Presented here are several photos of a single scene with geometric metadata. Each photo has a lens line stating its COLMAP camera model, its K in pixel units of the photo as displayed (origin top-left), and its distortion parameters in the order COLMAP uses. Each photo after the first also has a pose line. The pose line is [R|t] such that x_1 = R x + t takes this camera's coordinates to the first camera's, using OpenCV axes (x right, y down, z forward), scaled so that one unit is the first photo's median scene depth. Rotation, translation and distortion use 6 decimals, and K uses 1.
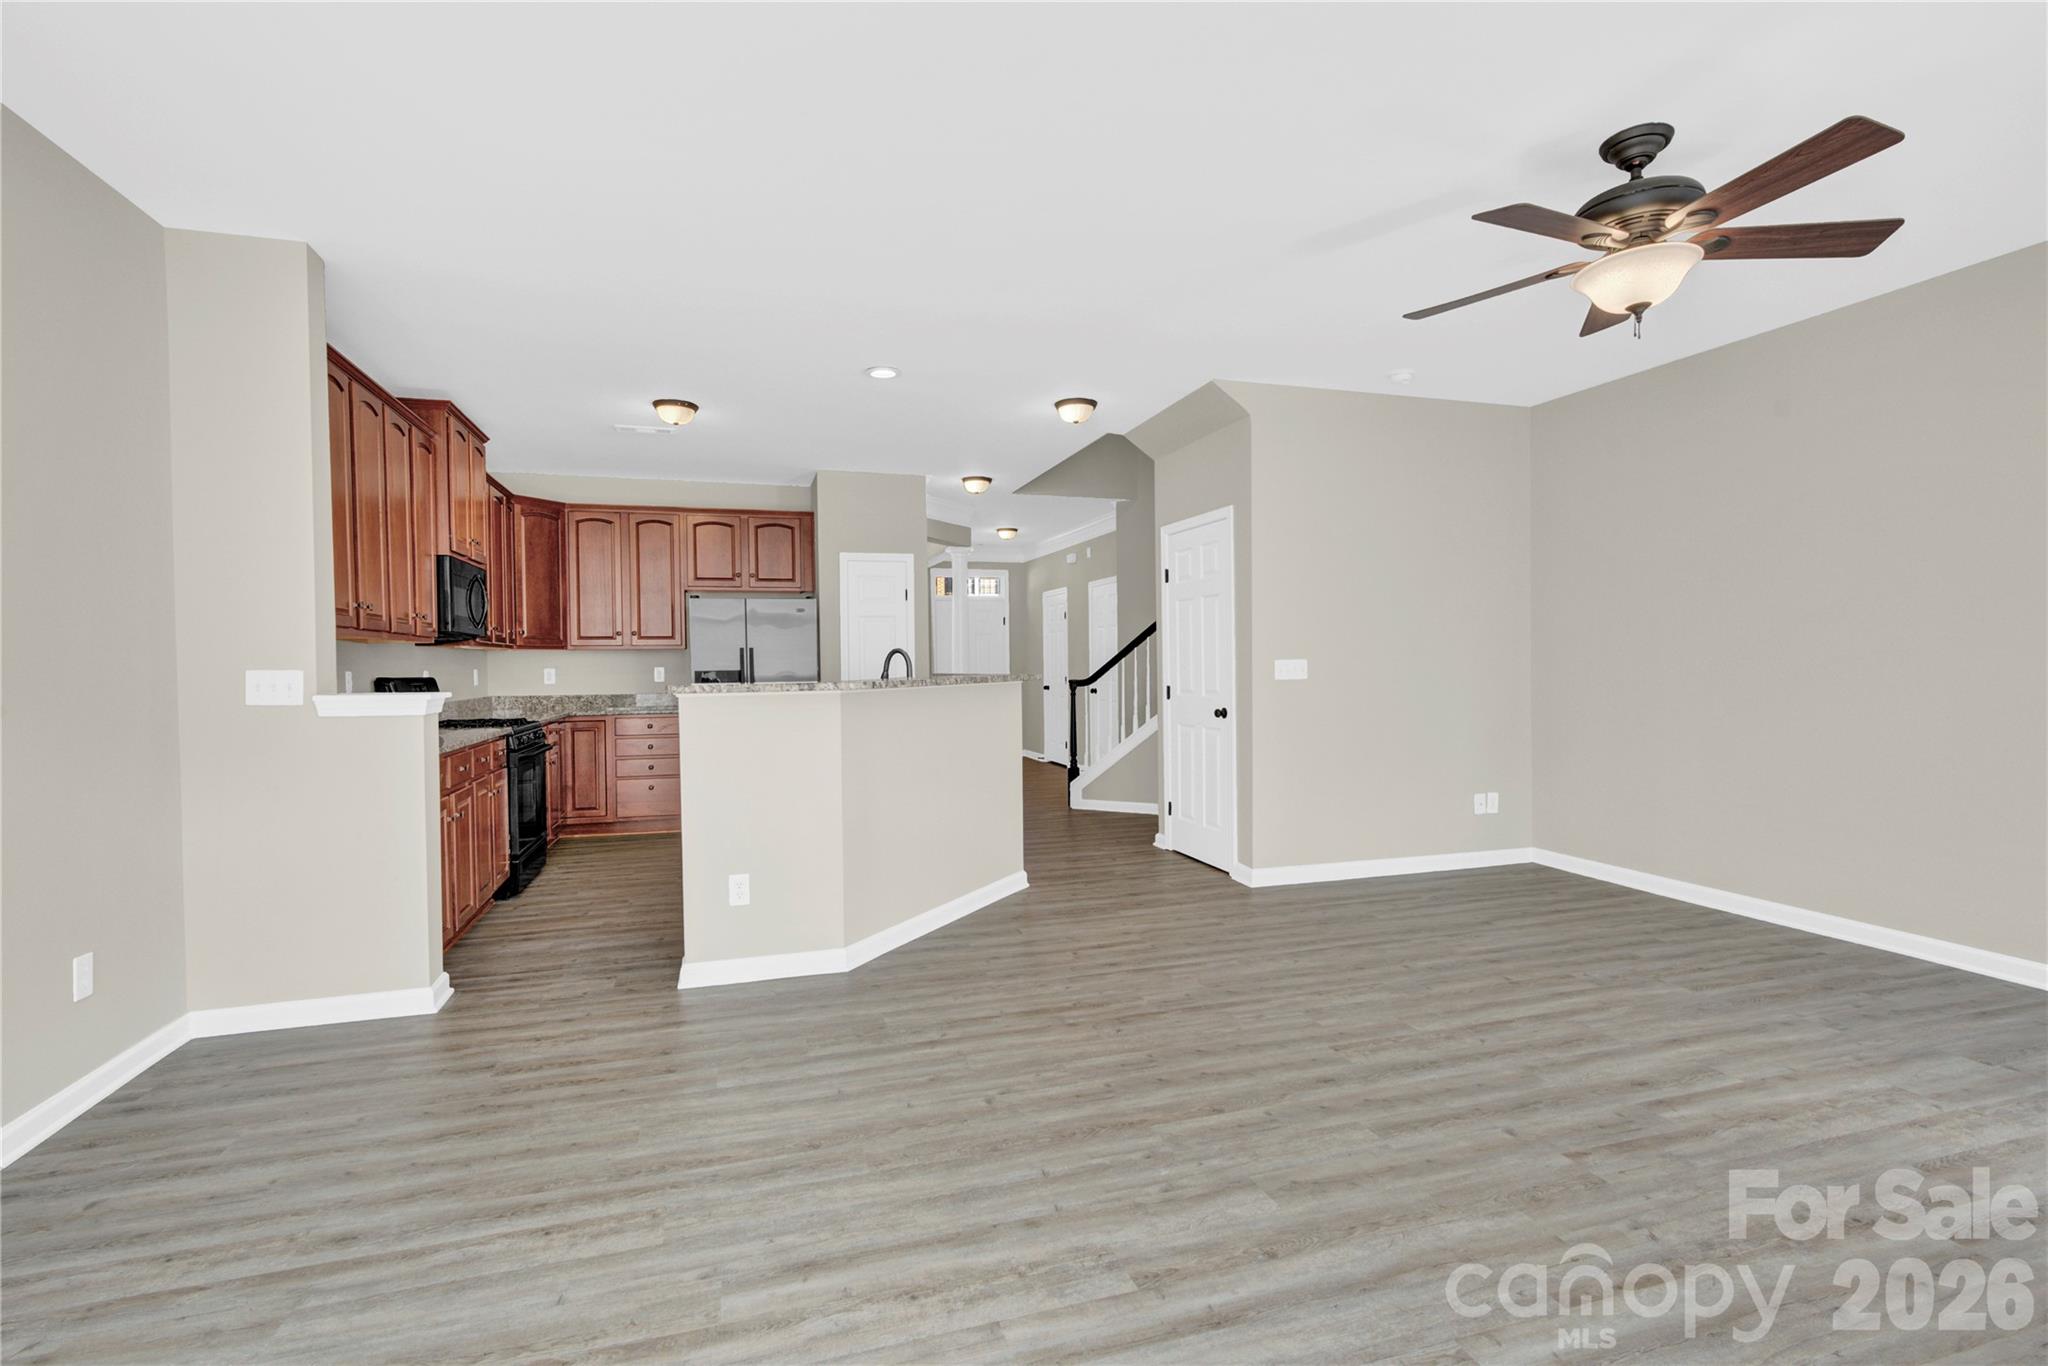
lens RADIAL K [[946.9, 0, 1020.4], [0, 946.9, 679.9], [0, 0, 1]] dist [-0.000336, 0.001623]
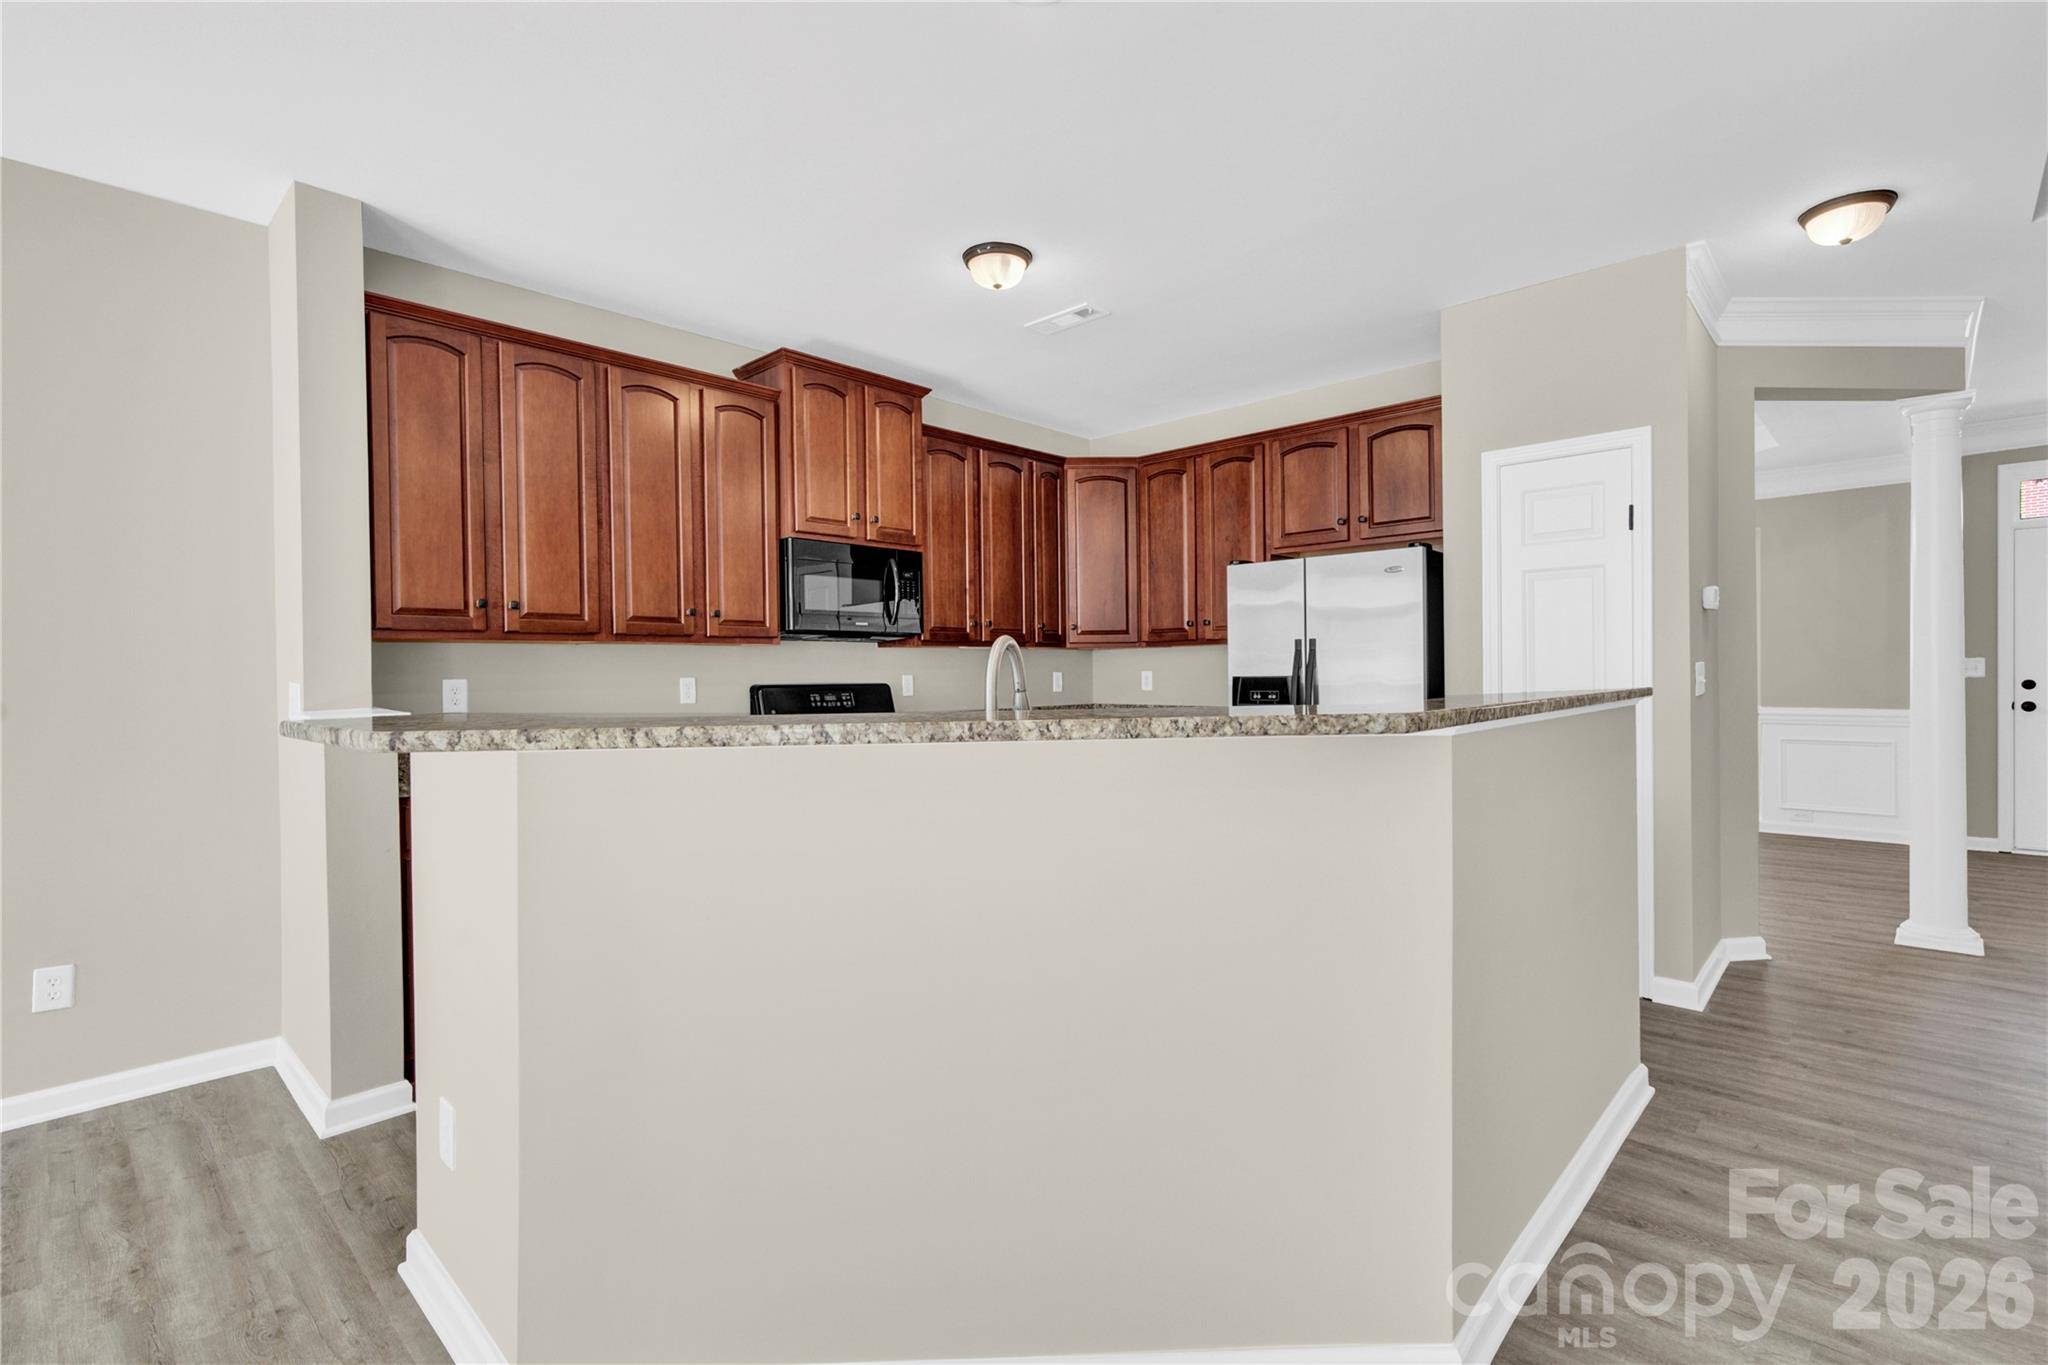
lens RADIAL K [[946.9, 0, 1020.4], [0, 946.9, 679.4], [0, 0, 1]] dist [-0.000336, 0.001623]
pose [[0.490719, 0.012187, -0.871233, 0.301779], [-0.007782, 0.999924, 0.009604, -0.024922], [0.871283, 0.002067, 0.490776, 1.091120]]
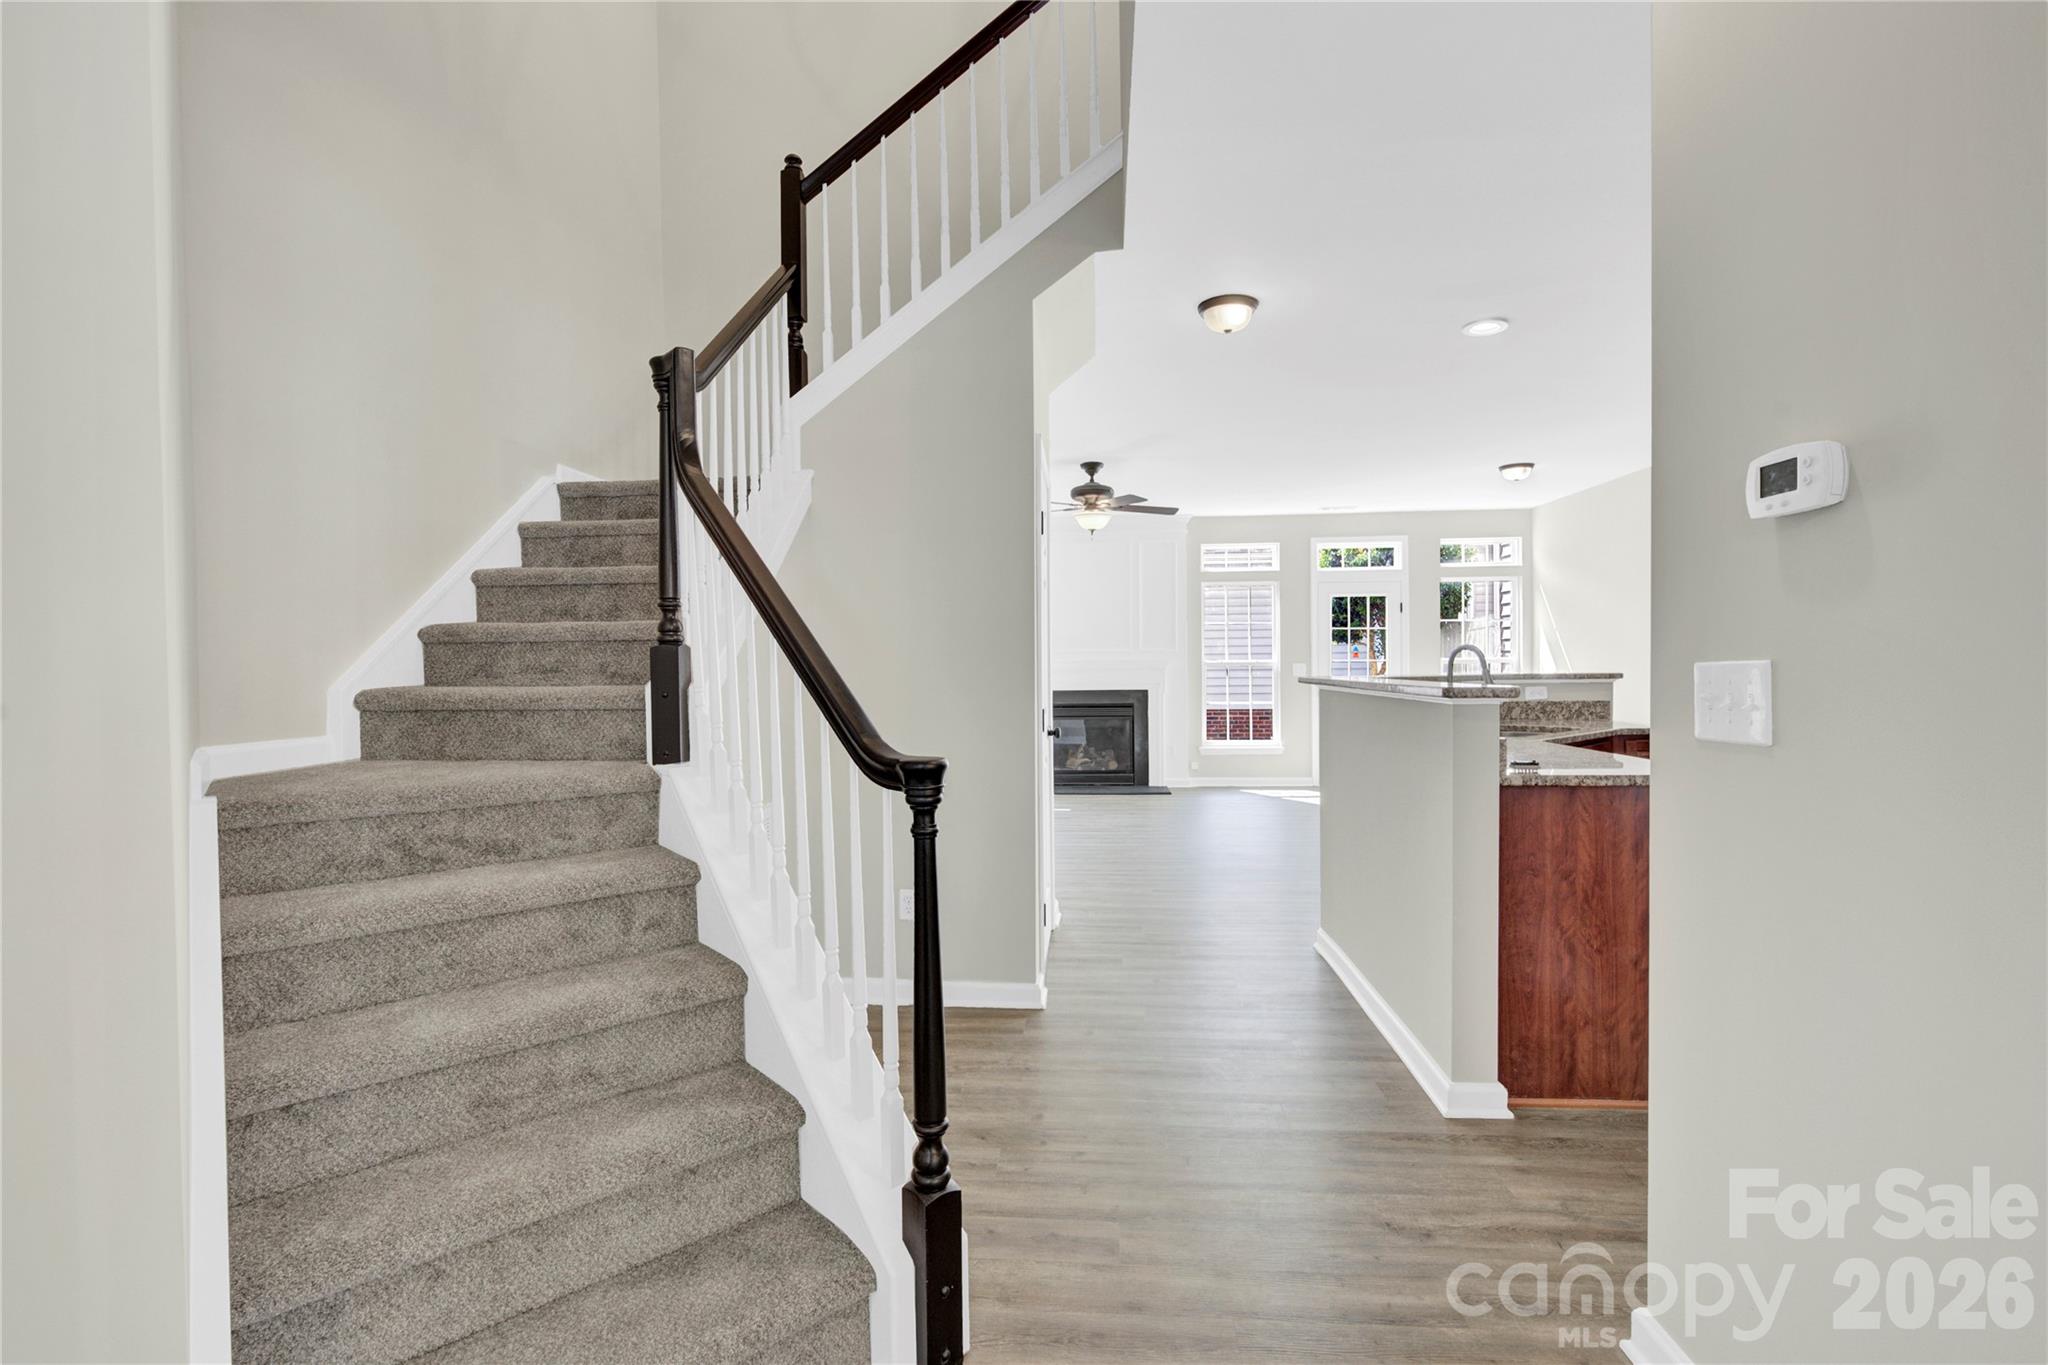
lens RADIAL K [[946.9, 0, 1020.4], [0, 946.9, 679.4], [0, 0, 1]] dist [-0.000336, 0.001623]
pose [[-0.927824, 0.014884, 0.372722, -0.095910], [0.027580, 0.999206, 0.028754, -0.052294], [-0.371998, 0.036959, -0.927498, 2.744890]]
